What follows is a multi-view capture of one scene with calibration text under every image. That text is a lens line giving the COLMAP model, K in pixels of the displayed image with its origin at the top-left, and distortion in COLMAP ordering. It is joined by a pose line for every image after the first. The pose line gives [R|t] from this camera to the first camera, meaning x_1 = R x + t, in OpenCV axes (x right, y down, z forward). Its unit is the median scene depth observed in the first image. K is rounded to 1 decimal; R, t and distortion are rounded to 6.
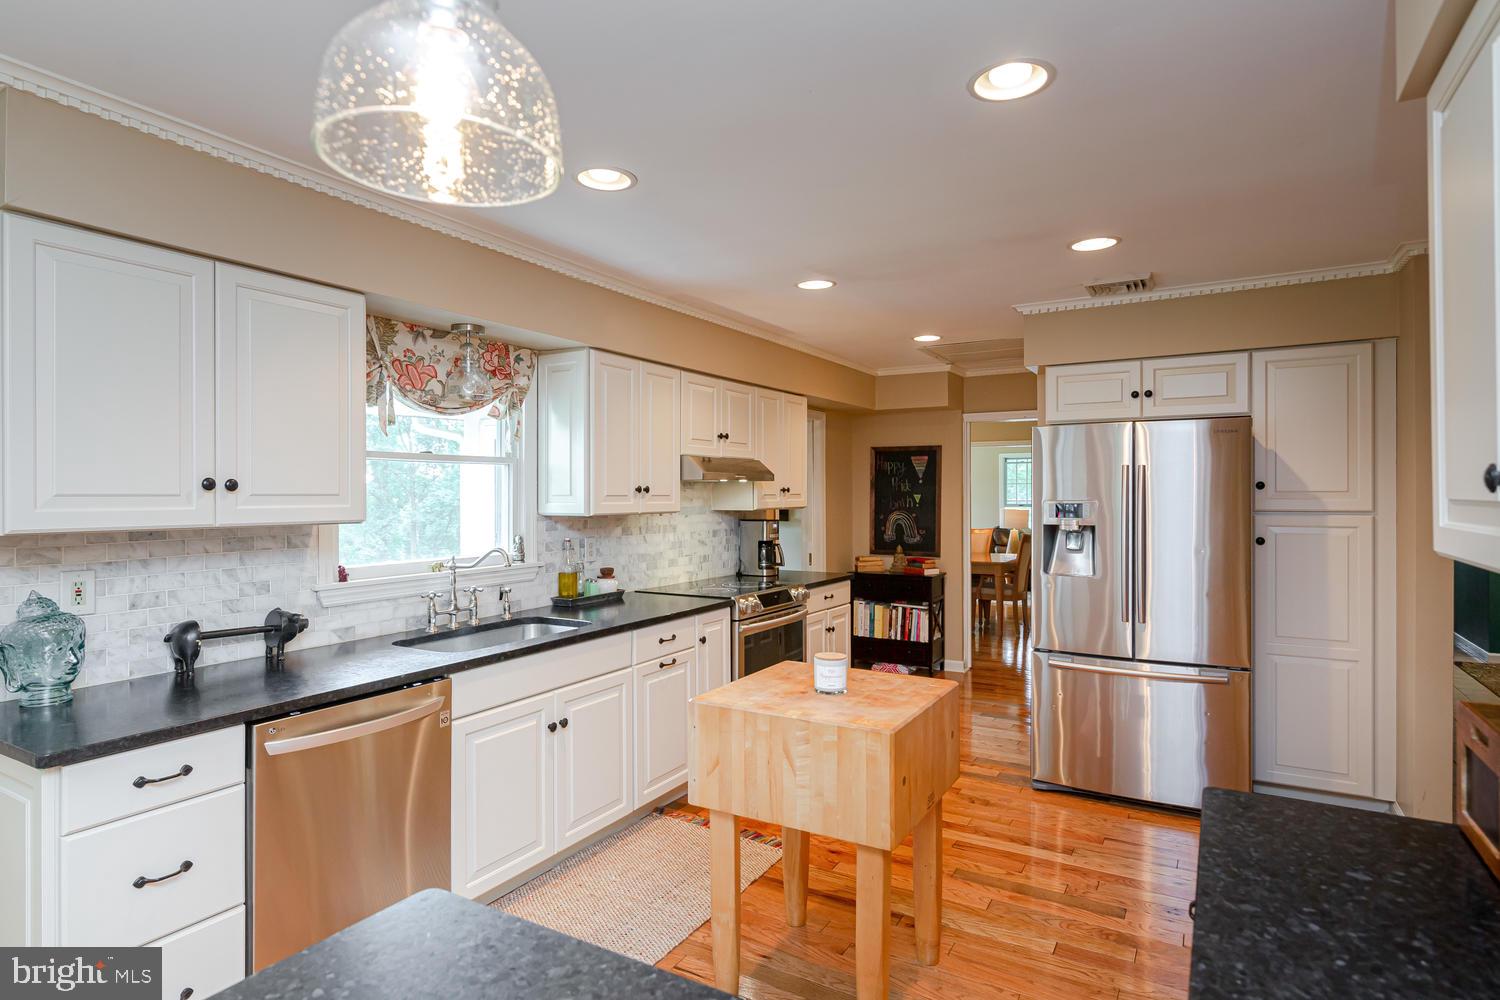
lens RADIAL K [[800.8, 0, 754.1], [0, 800.8, 495.4], [0, 0, 1]] dist [-0.000508, 0.000171]
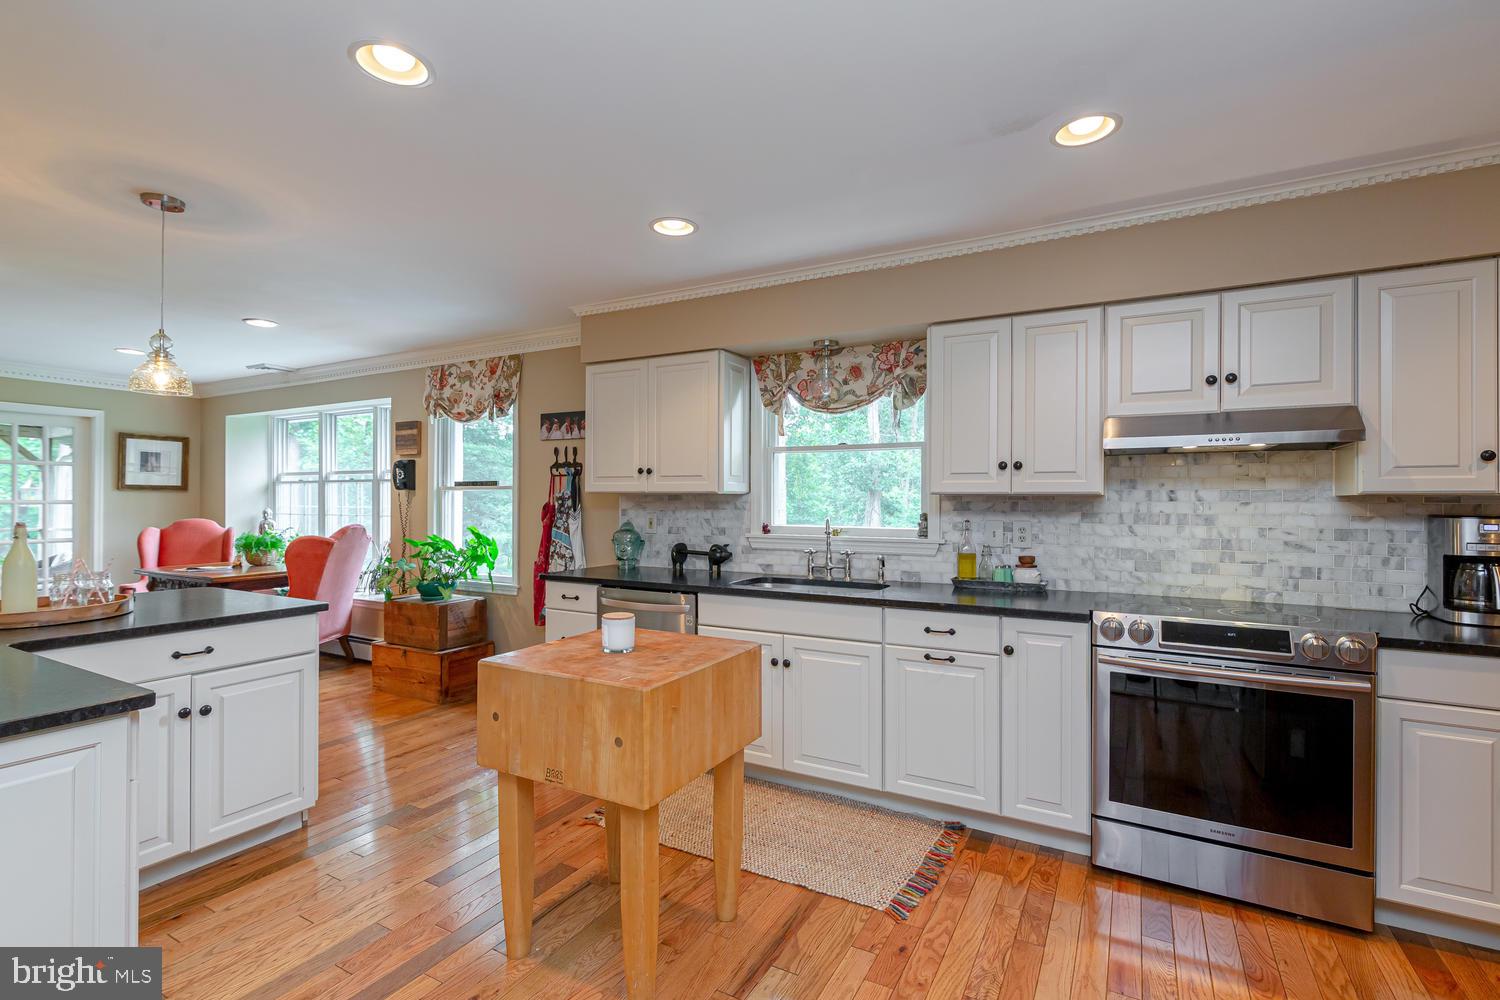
lens RADIAL K [[699.9, 0, 757.3], [0, 699.9, 496.5], [0, 0, 1]] dist [-0.001730, -0.000004]
pose [[0.024489, -0.001774, -0.999699, 0.632270], [-0.006648, 0.999976, -0.001937, 0.030199], [0.999678, 0.006694, 0.024476, 0.733086]]
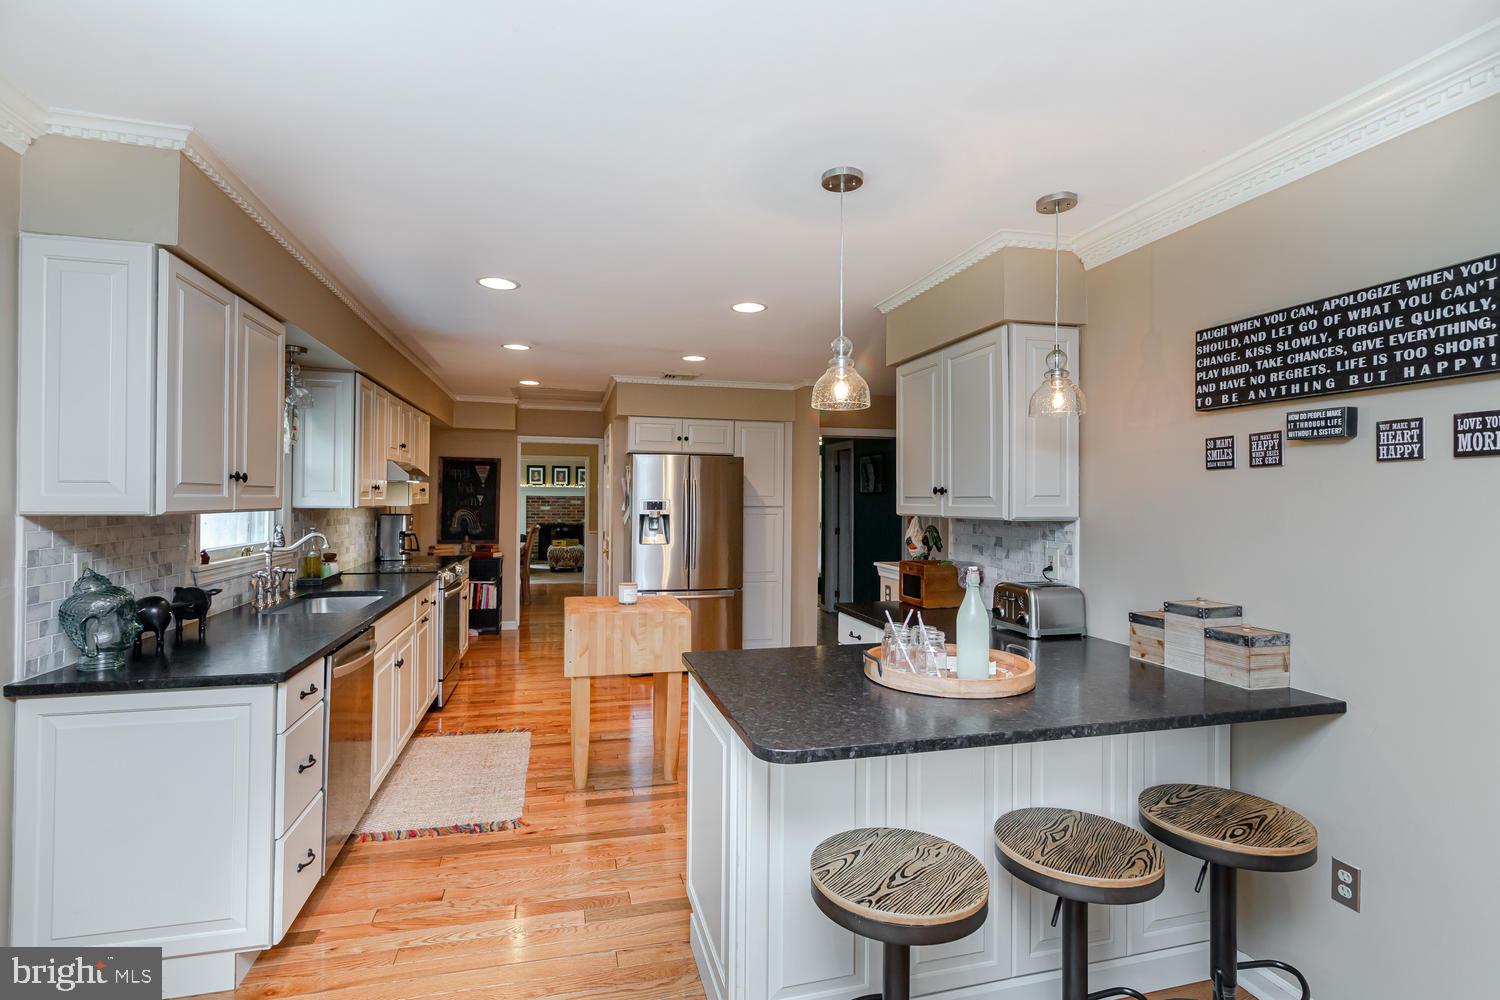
lens RADIAL K [[699.9, 0, 757.3], [0, 699.9, 496.5], [0, 0, 1]] dist [-0.001730, -0.000004]
pose [[0.702021, 0.013429, 0.712029, -0.517698], [-0.009850, 0.999910, -0.009147, 0.011156], [-0.712088, -0.000593, 0.702090, -0.188882]]
